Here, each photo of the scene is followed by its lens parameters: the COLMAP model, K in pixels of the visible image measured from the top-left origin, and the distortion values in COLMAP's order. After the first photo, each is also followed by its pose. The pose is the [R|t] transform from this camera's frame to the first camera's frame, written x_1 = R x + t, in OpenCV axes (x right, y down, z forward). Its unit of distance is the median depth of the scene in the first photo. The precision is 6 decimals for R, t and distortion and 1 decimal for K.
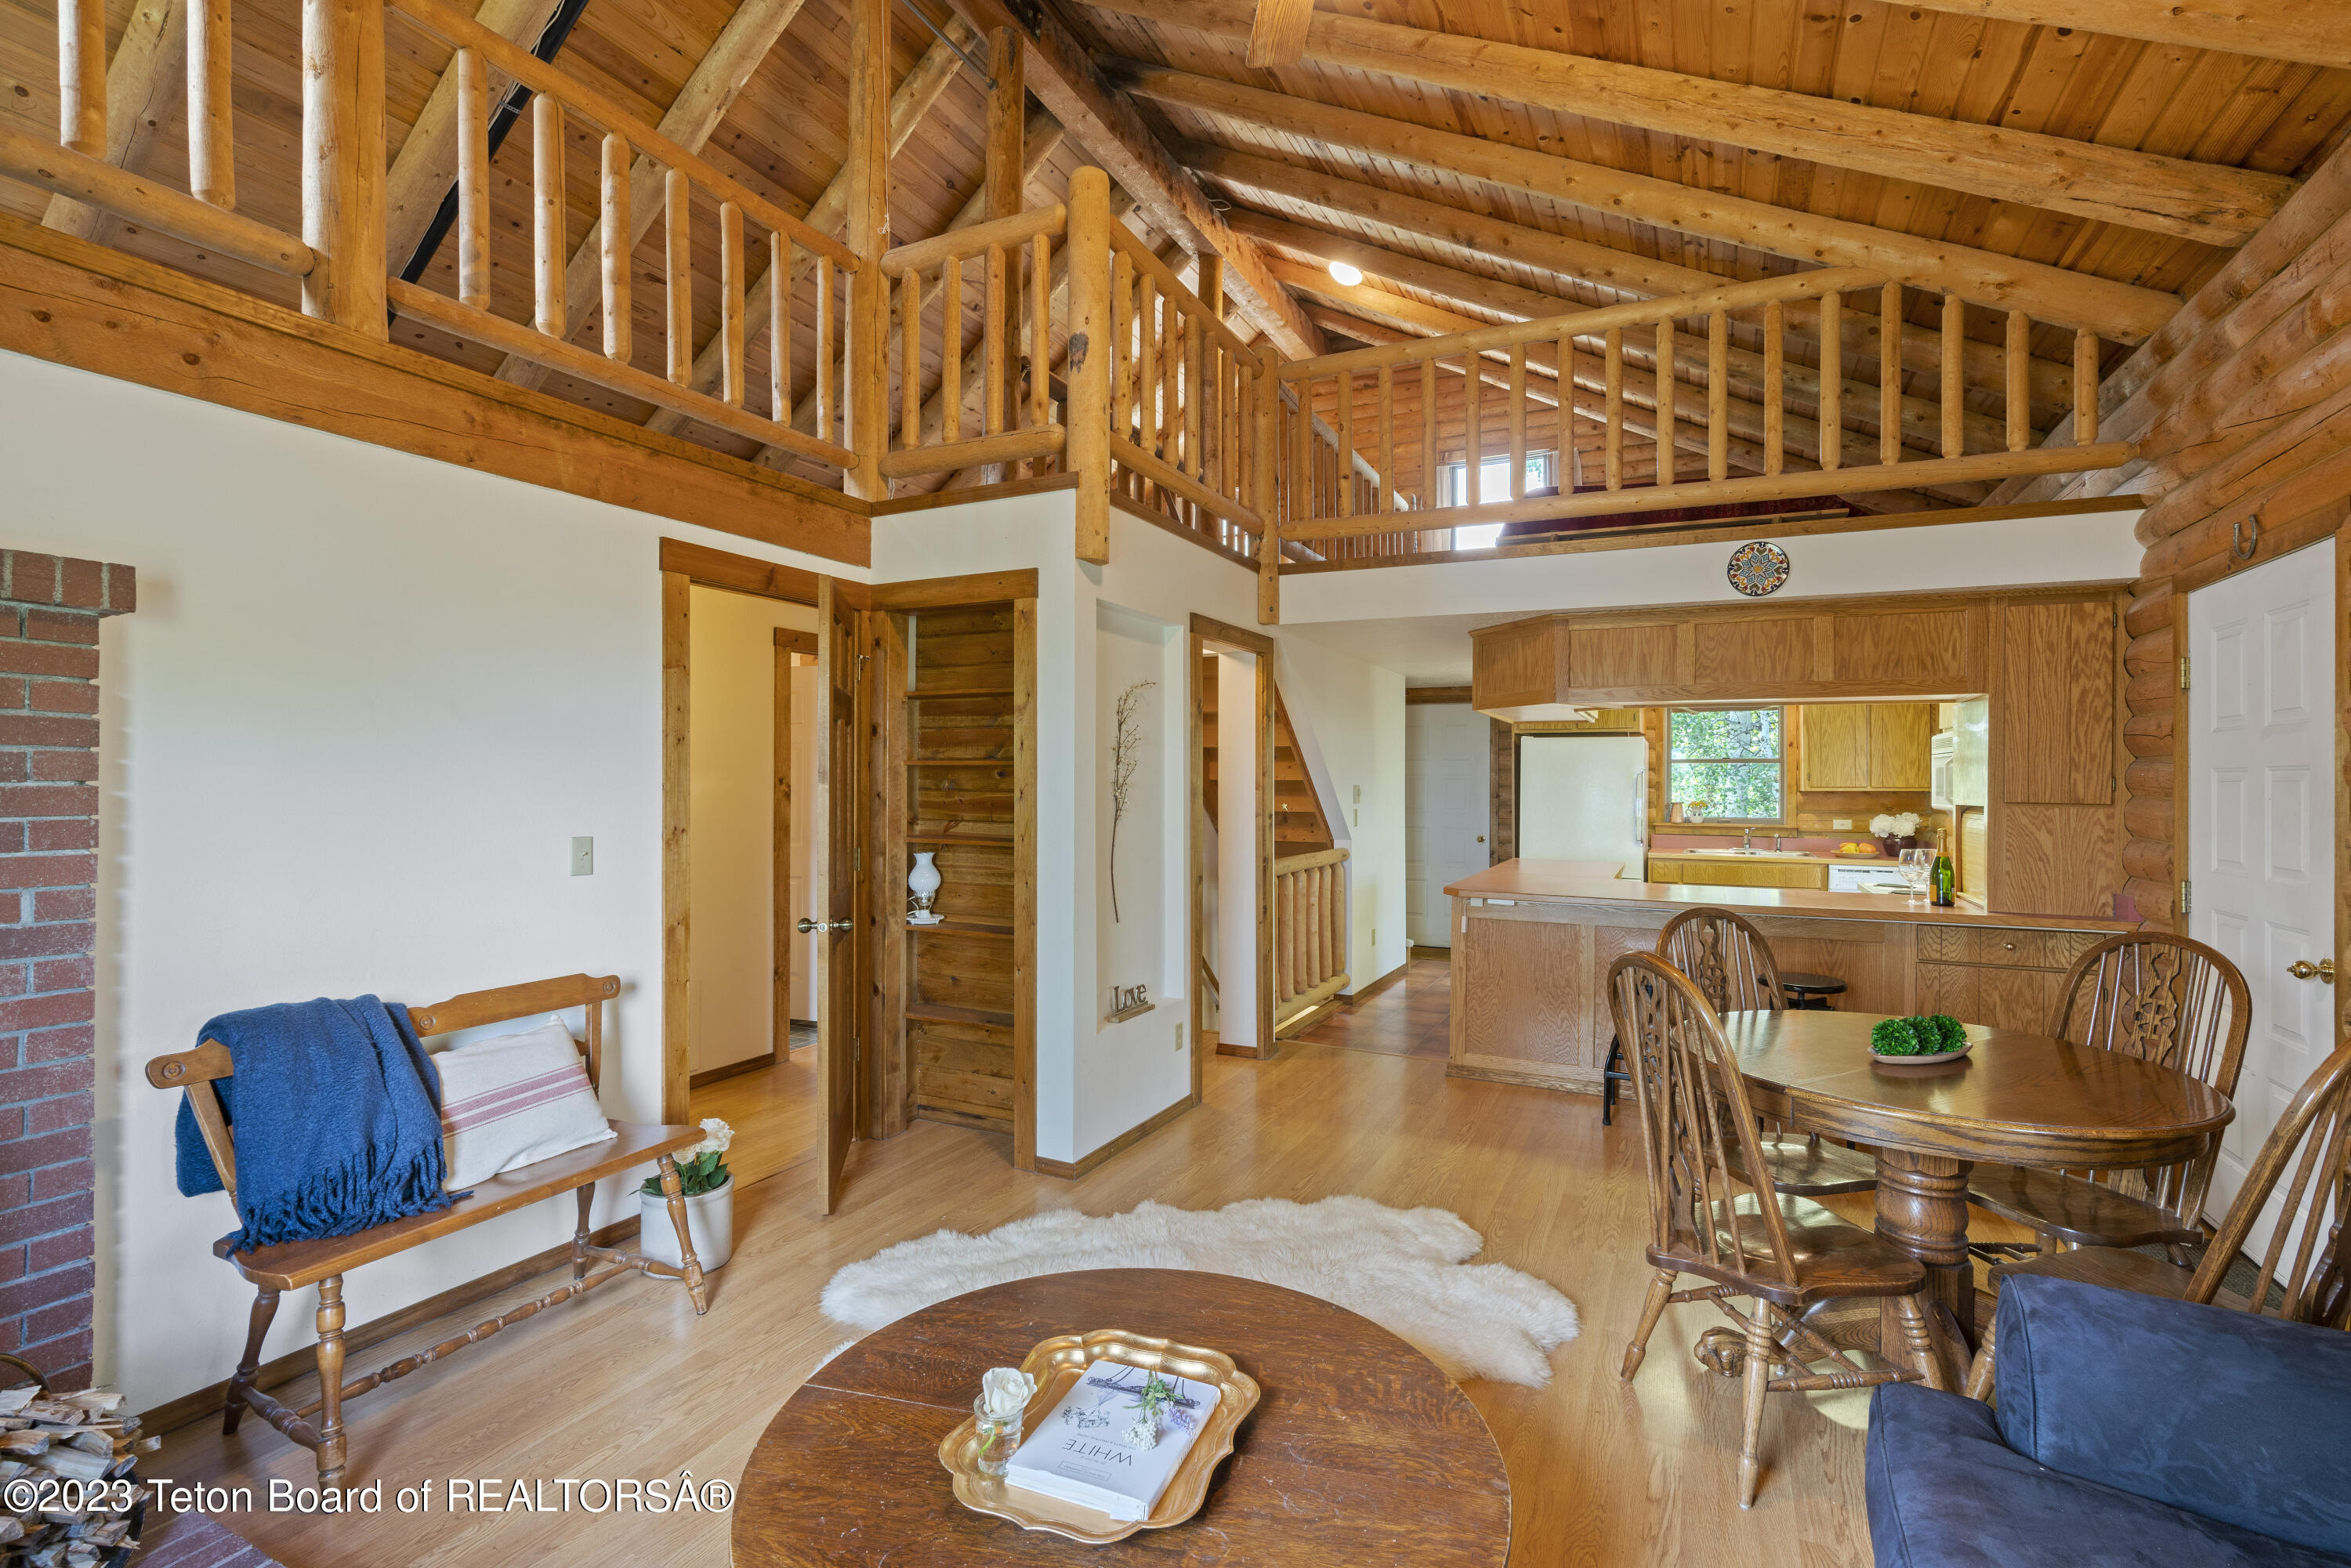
lens RADIAL K [[1087.8, 0, 1176.8], [0, 1087.8, 781.3], [0, 0, 1]] dist [-0.020993, -0.000144]
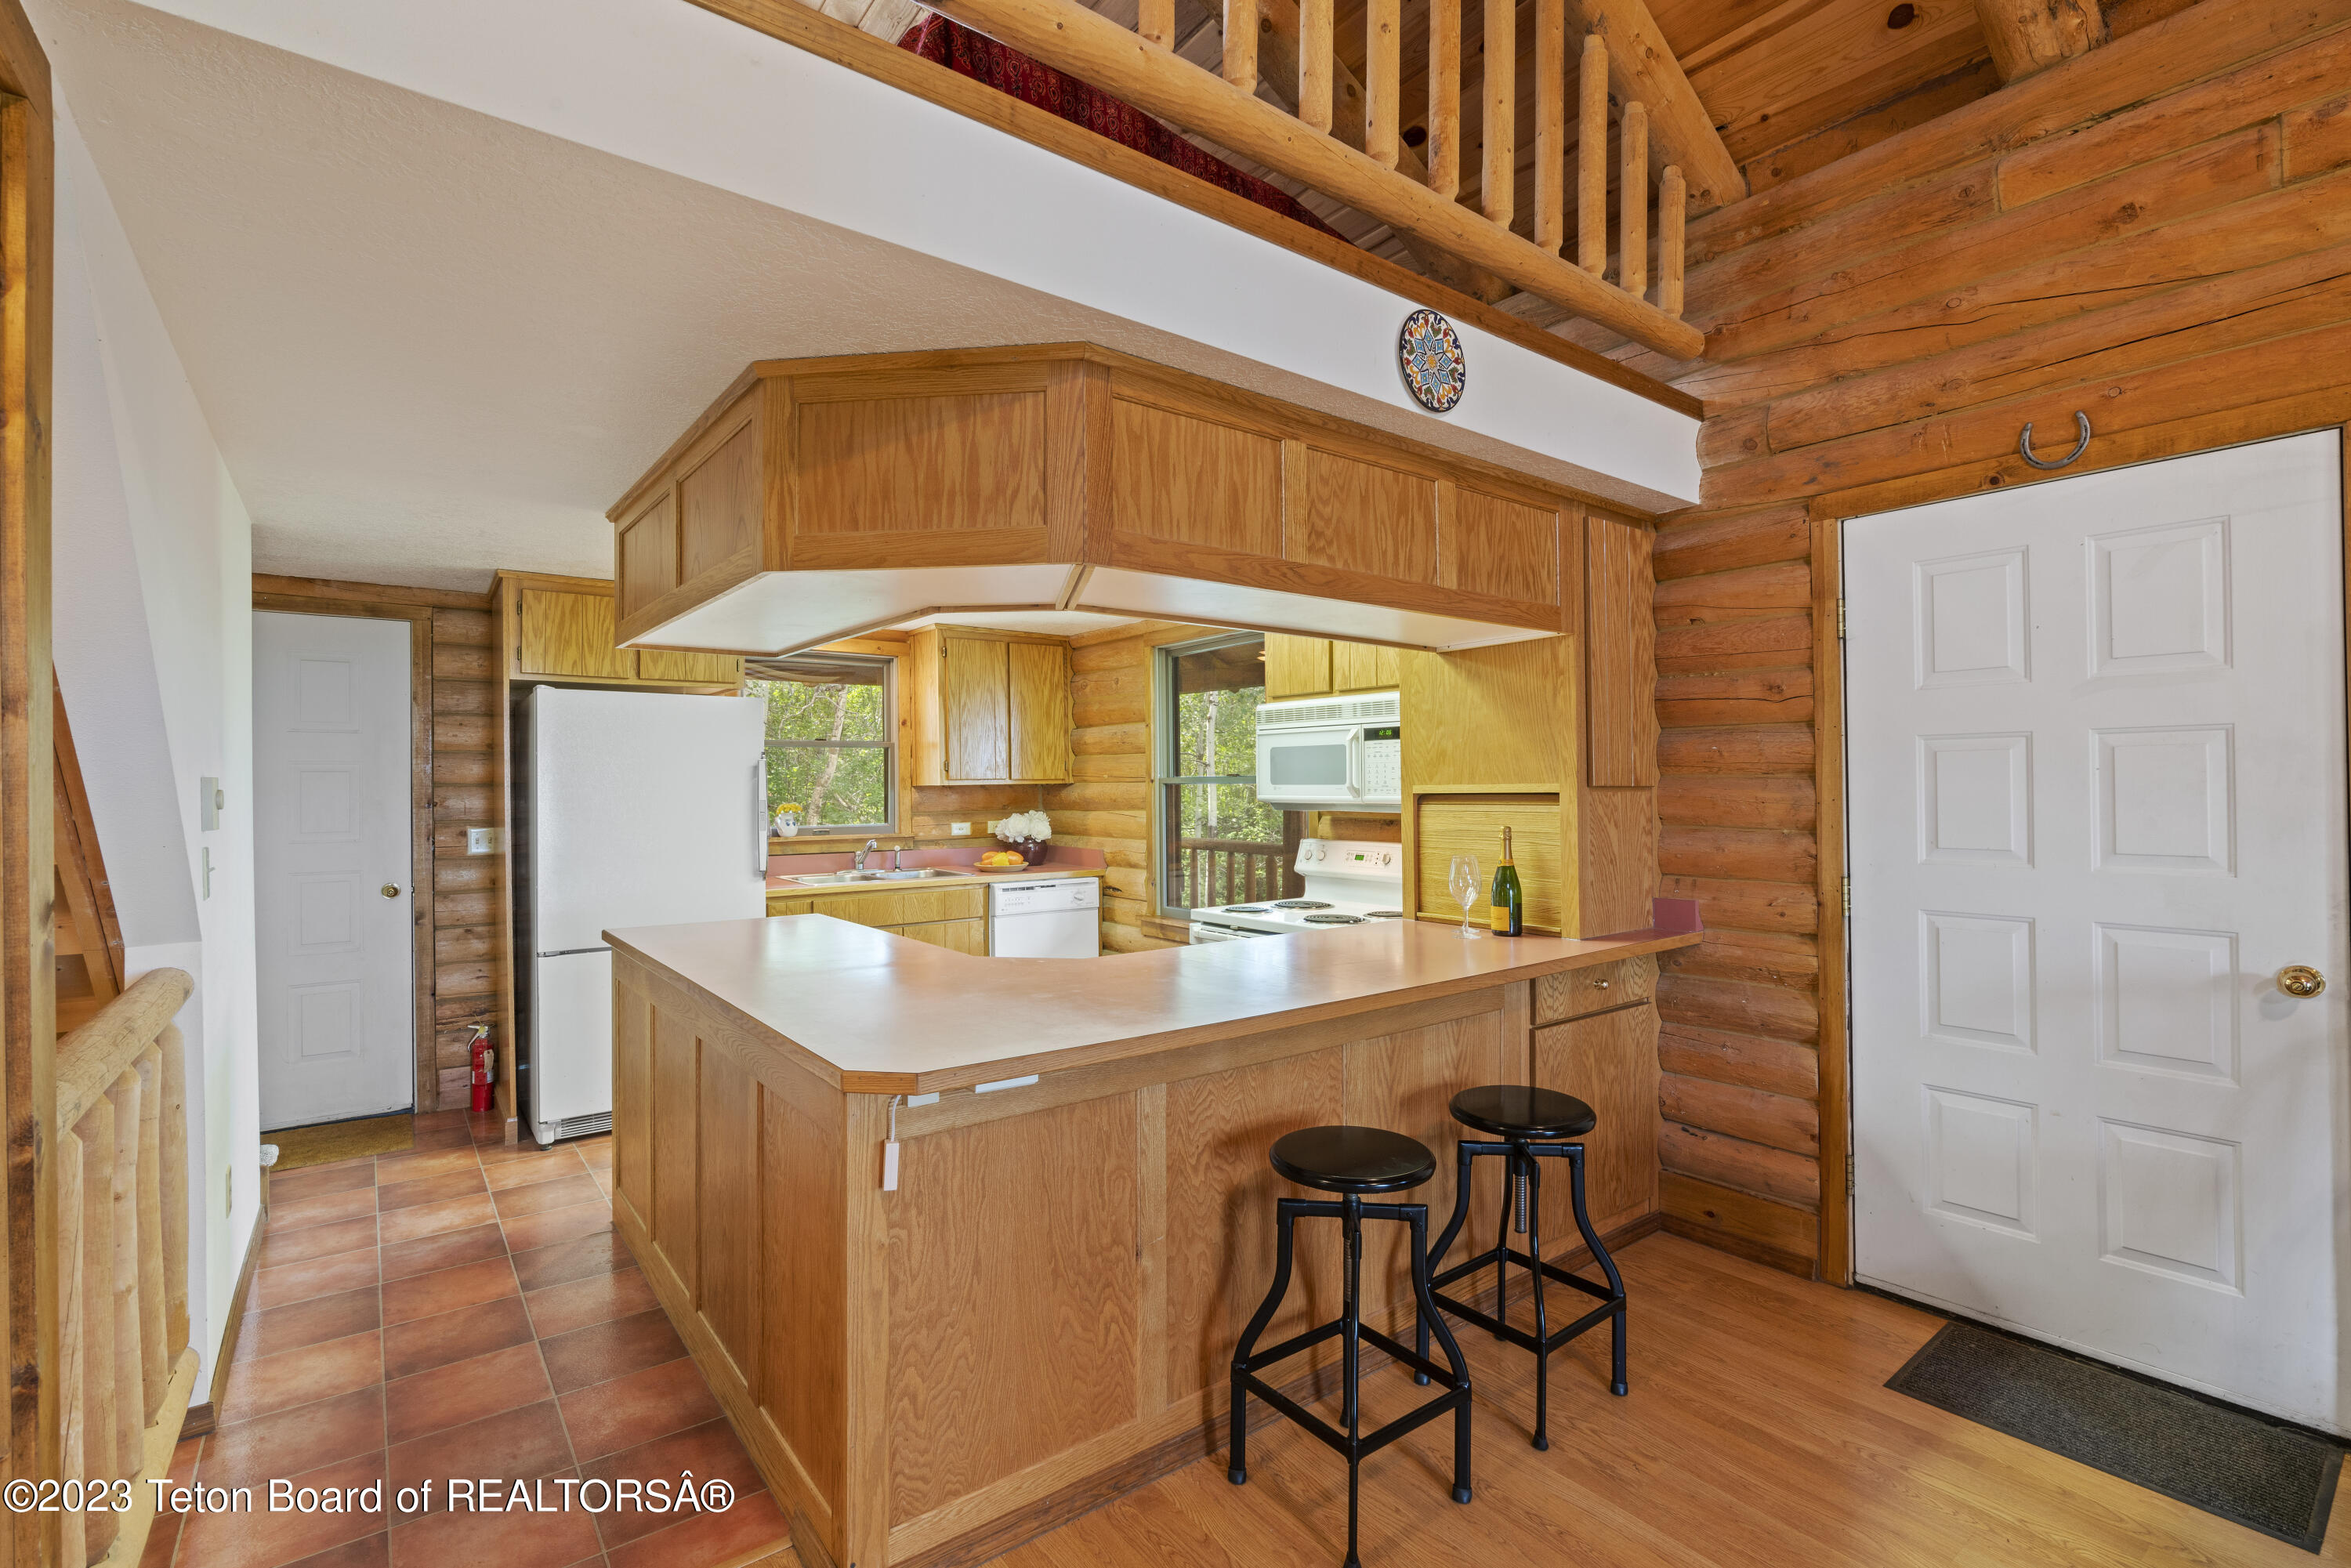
lens RADIAL K [[1087.8, 0, 1182.7], [0, 1087.8, 776.3], [0, 0, 1]] dist [-0.020993, -0.000144]
pose [[0.448633, -0.003464, 0.893709, -0.002619], [0.012239, 0.999923, -0.002268, 0.009248], [-0.893632, 0.011956, 0.448641, 0.765759]]
